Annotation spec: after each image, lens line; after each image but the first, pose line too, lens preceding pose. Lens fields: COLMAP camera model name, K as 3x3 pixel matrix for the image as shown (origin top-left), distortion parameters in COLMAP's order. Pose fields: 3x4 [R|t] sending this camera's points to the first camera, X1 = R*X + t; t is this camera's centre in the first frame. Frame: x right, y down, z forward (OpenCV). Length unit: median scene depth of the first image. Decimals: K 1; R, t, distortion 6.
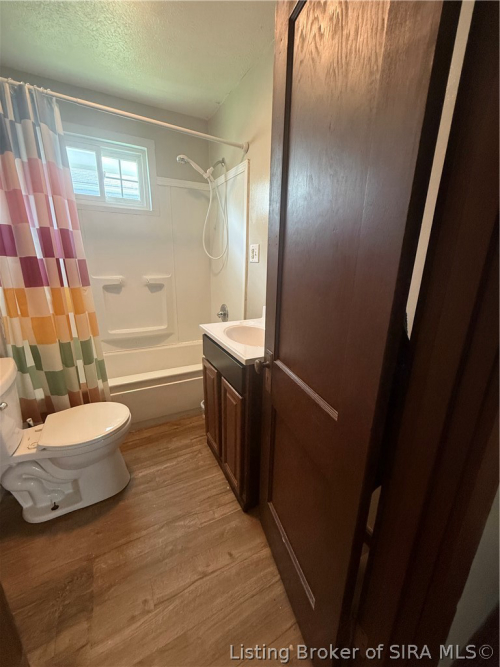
lens RADIAL K [[262.5, 0, 247.2], [0, 262.5, 331.9], [0, 0, 1]] dist [0.002075, -0.000428]
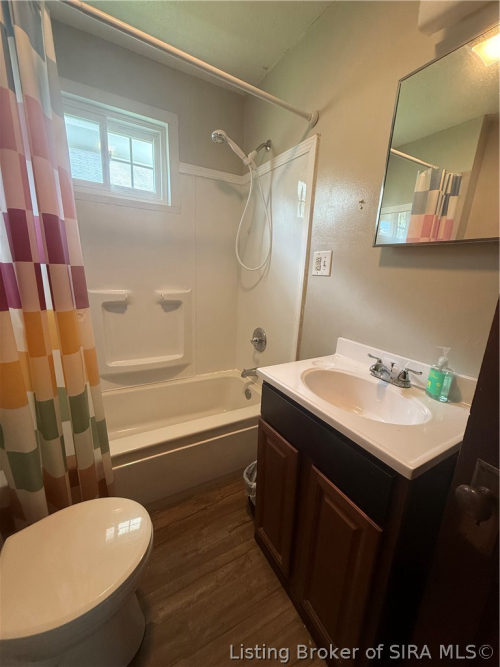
lens RADIAL K [[262.5, 0, 247.2], [0, 262.5, 331.9], [0, 0, 1]] dist [0.002075, -0.000428]
pose [[0.999177, 0.011504, 0.038902, -0.211305], [-0.009771, 0.998964, -0.044450, -0.081132], [-0.039373, 0.044033, 0.998254, 0.311535]]
